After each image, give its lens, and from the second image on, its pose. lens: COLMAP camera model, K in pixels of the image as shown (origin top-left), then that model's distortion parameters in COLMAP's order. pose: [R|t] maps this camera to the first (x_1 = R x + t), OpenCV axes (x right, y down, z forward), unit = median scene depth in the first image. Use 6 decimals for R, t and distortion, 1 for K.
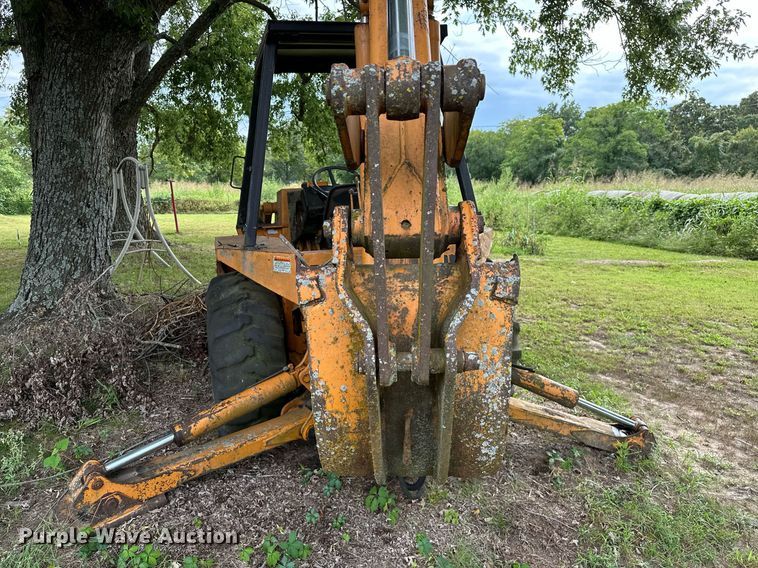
lens RADIAL K [[537.8, 0, 375.7], [0, 537.8, 285.4], [0, 0, 1]] dist [0.031929, -0.035889]
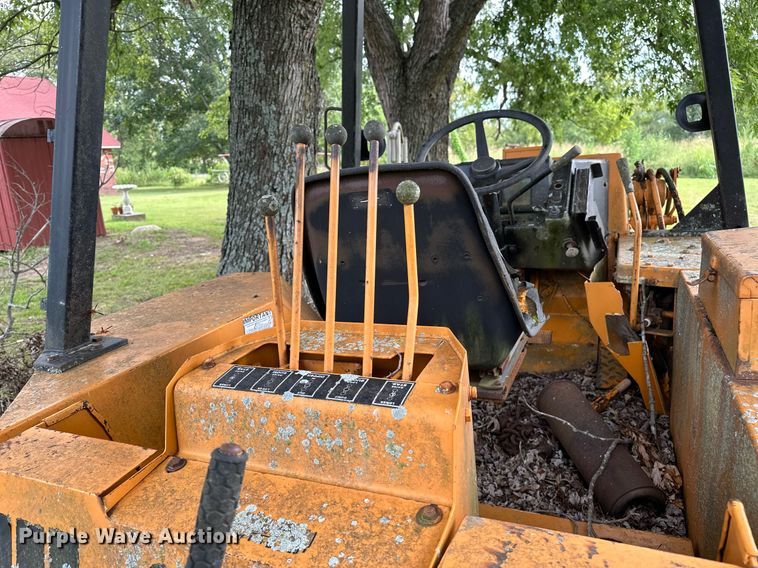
lens RADIAL K [[537.8, 0, 379.1], [0, 537.8, 280.2], [0, 0, 1]] dist [0.031929, -0.035889]
pose [[0.762264, 0.120855, -0.635884, 0.096181], [-0.084730, 0.992592, 0.087080, -0.100191], [0.641697, -0.012499, 0.766856, 0.510839]]
